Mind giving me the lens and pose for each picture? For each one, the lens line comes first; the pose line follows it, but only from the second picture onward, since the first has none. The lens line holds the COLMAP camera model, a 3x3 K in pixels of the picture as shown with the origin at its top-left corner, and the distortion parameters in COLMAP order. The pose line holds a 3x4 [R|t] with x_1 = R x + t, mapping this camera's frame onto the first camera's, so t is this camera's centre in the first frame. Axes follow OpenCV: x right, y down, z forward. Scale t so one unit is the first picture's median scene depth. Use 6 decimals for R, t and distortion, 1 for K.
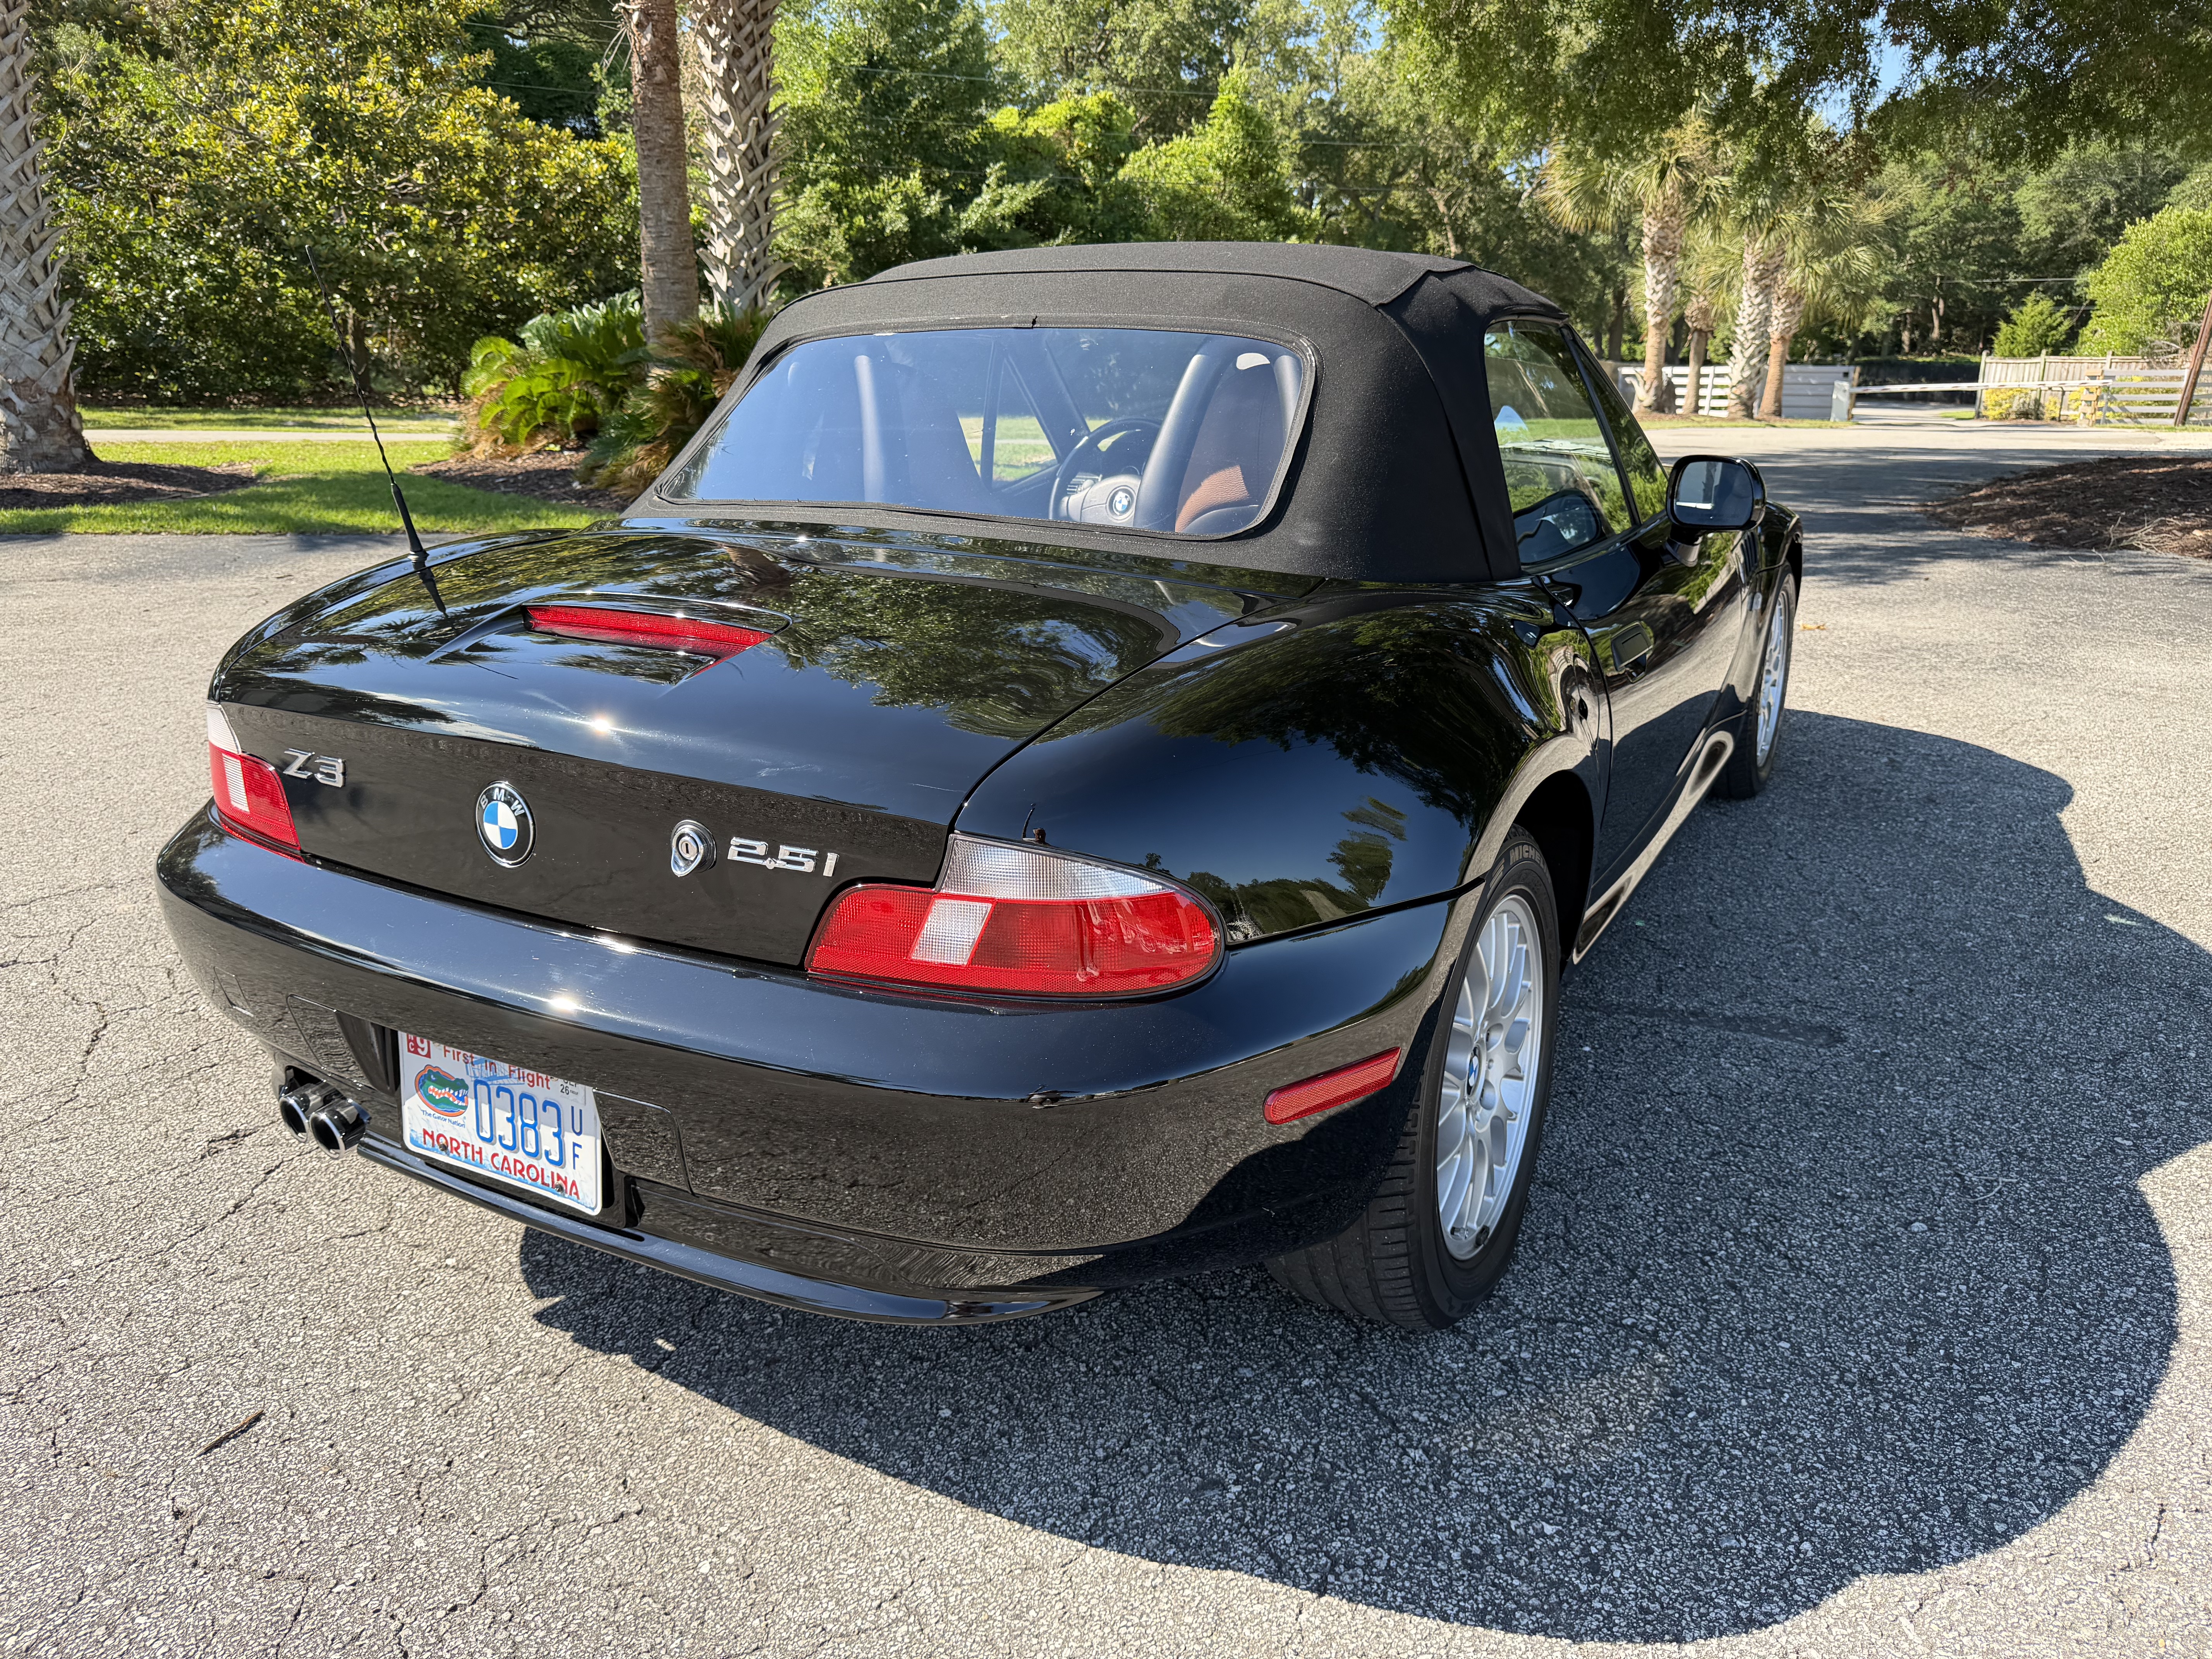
lens RADIAL K [[1523.0, 0, 1143.4], [0, 1523.0, 846.6], [0, 0, 1]] dist [0.002281, -0.018853]
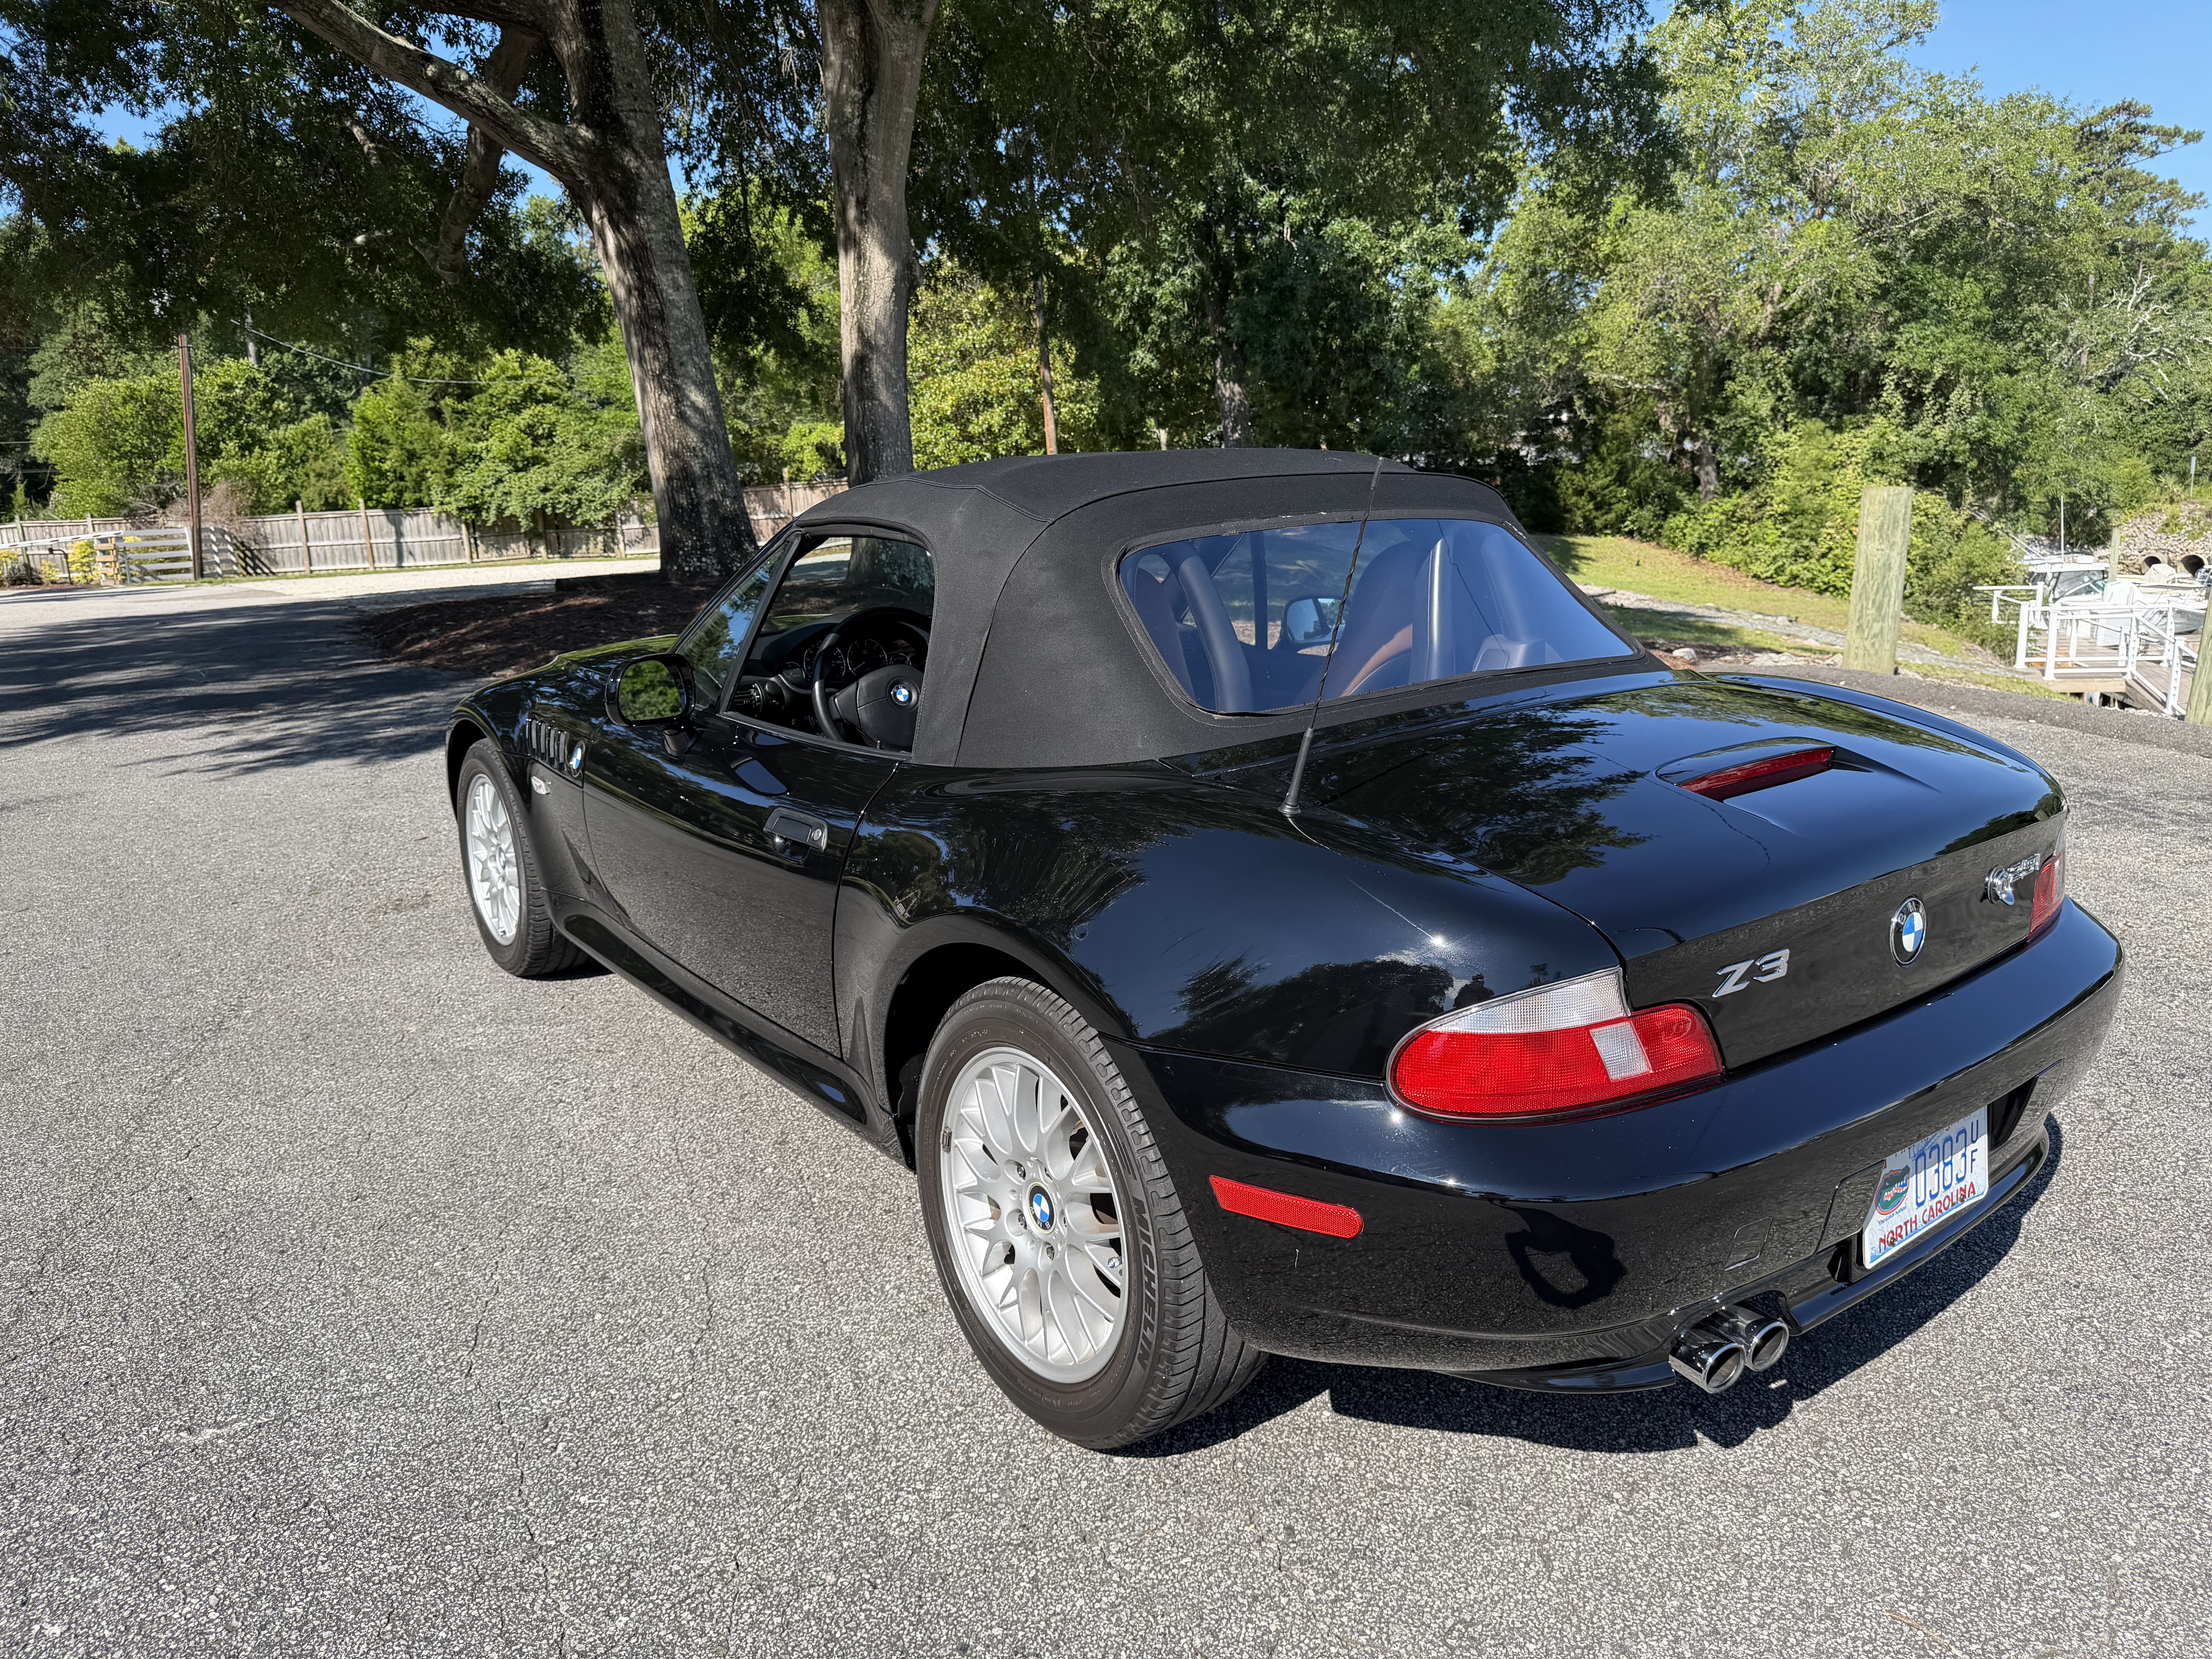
lens RADIAL K [[1523.0, 0, 1122.1], [0, 1523.0, 817.3], [0, 0, 1]] dist [0.002281, -0.018853]
pose [[0.412929, -0.201425, 0.888210, -0.114733], [0.303817, 0.949840, 0.074157, -0.025100], [-0.858595, 0.239232, 0.453413, 0.062909]]
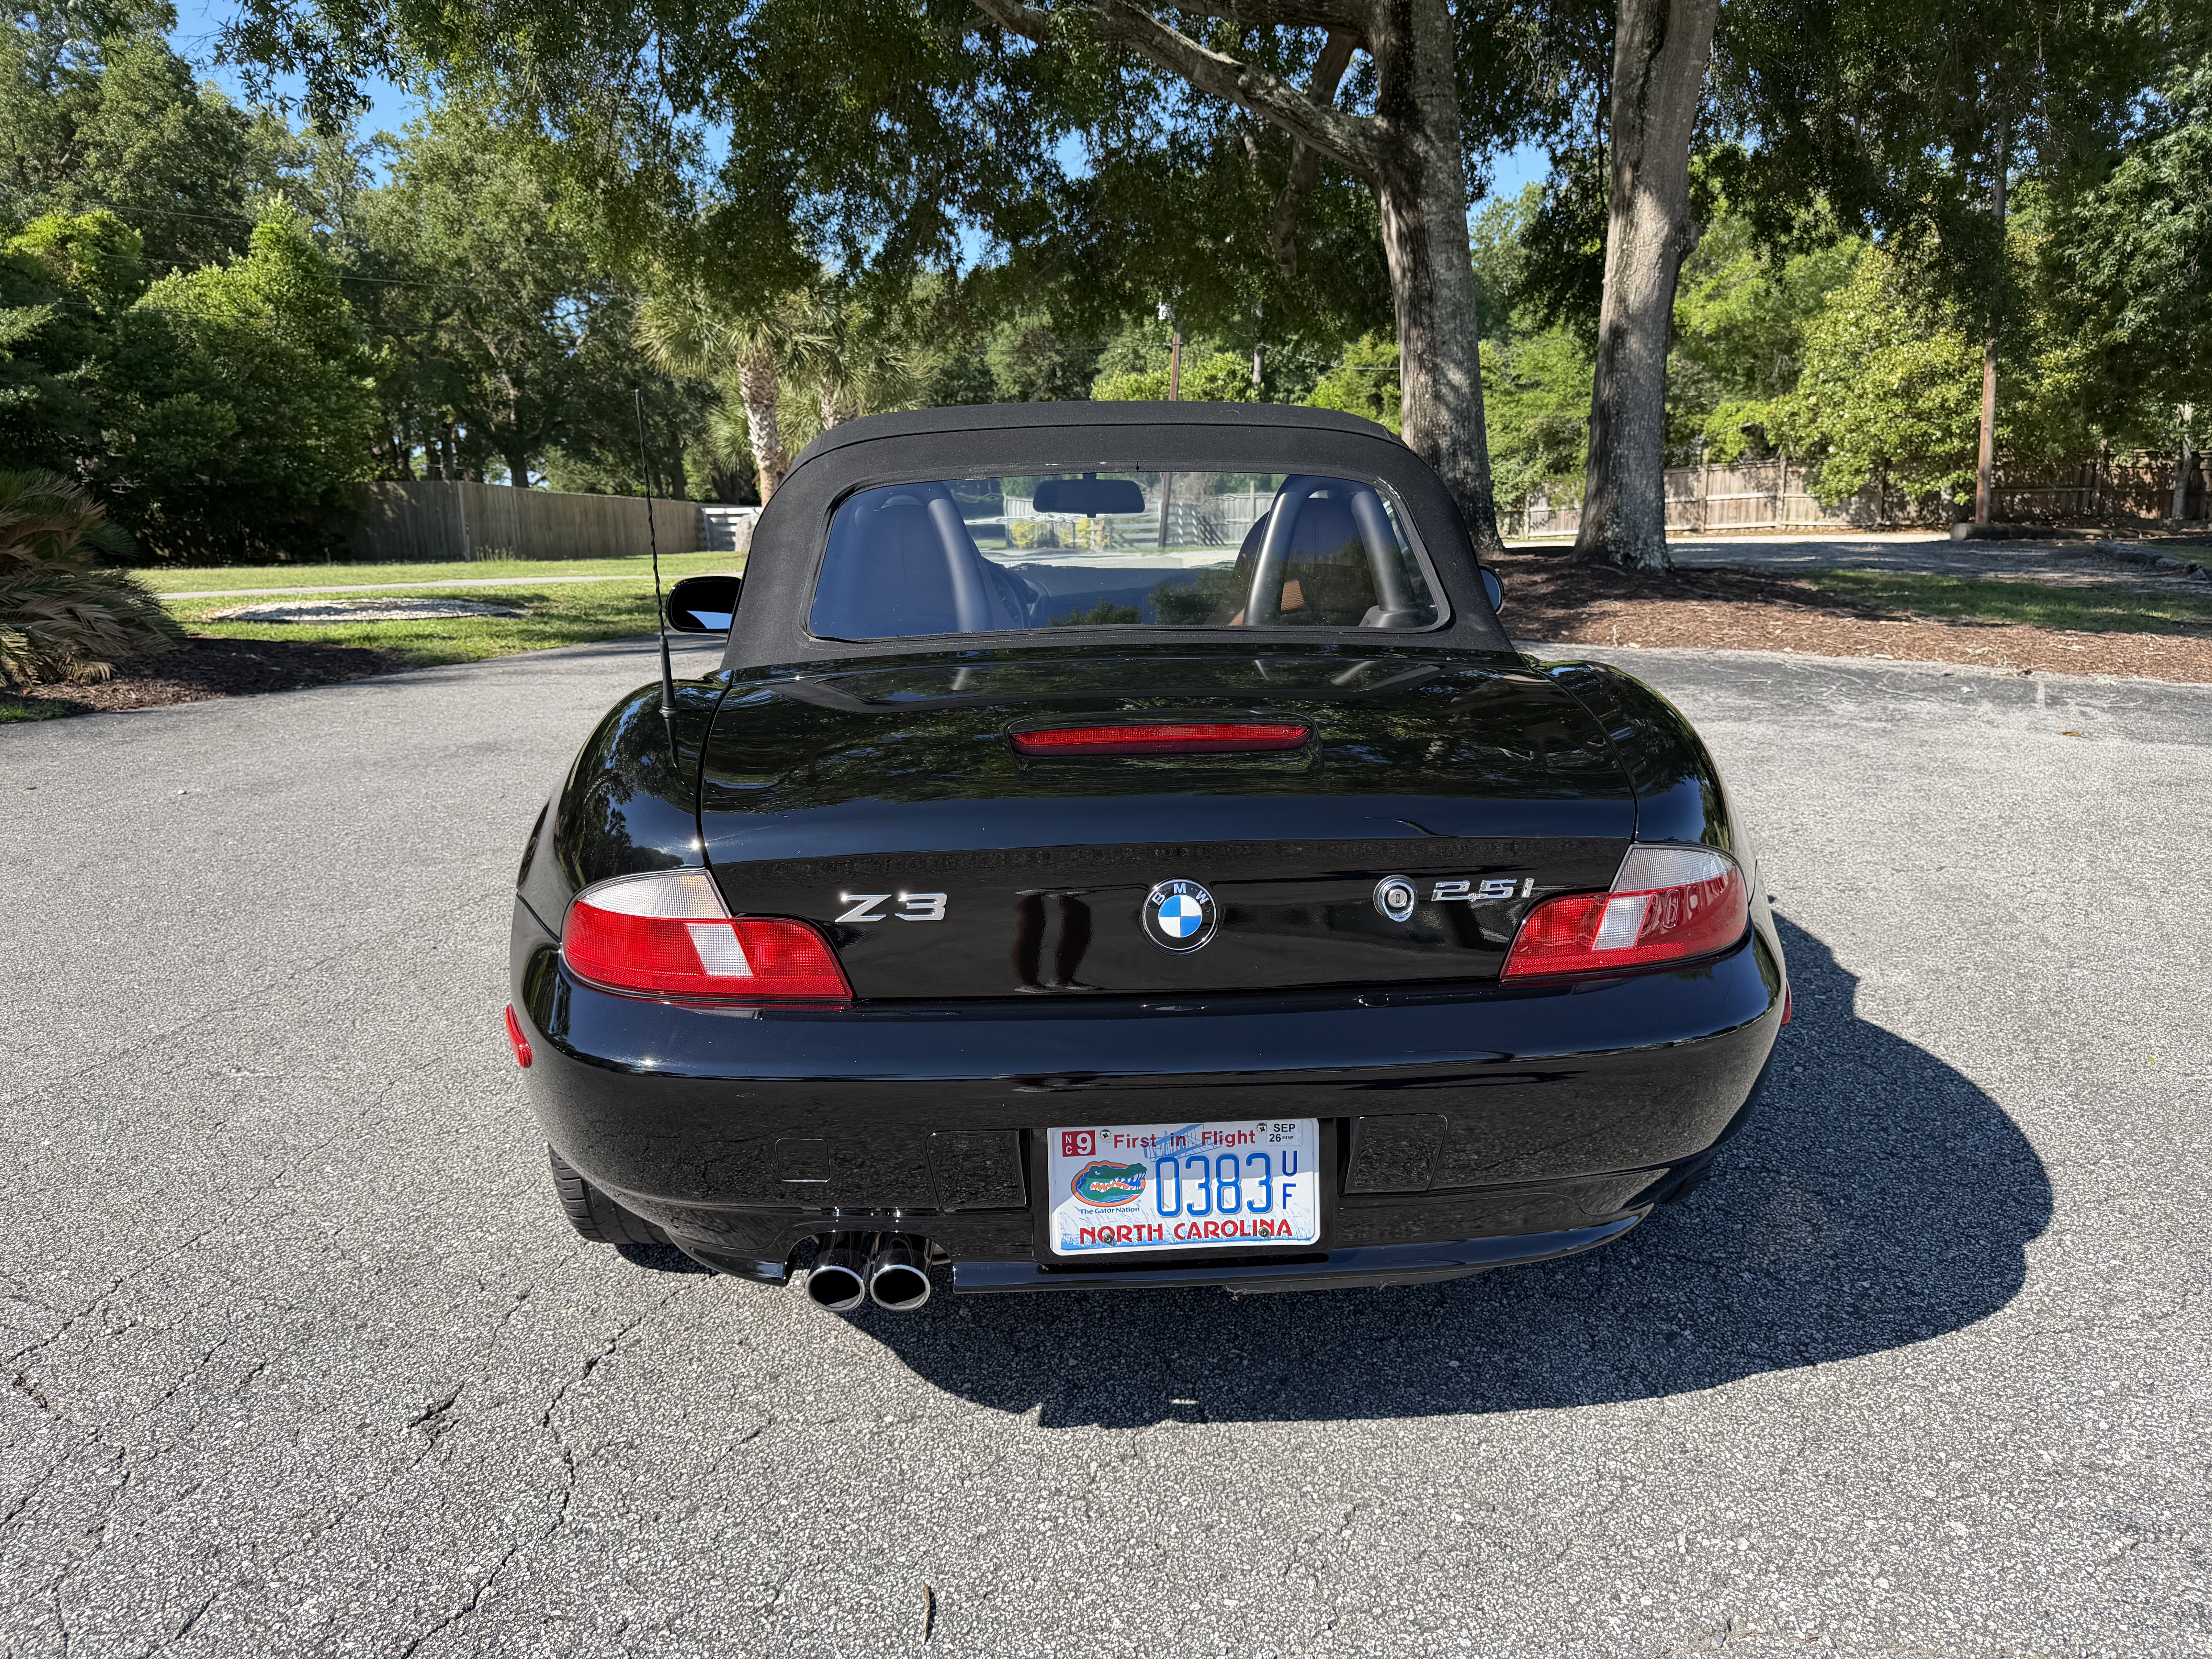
lens RADIAL K [[1523.0, 0, 1121.3], [0, 1523.0, 843.6], [0, 0, 1]] dist [0.002281, -0.018853]
pose [[0.845424, -0.127977, 0.518536, -0.067253], [0.173010, 0.984140, -0.039187, -0.001932], [-0.505297, 0.122842, 0.854157, 0.004729]]
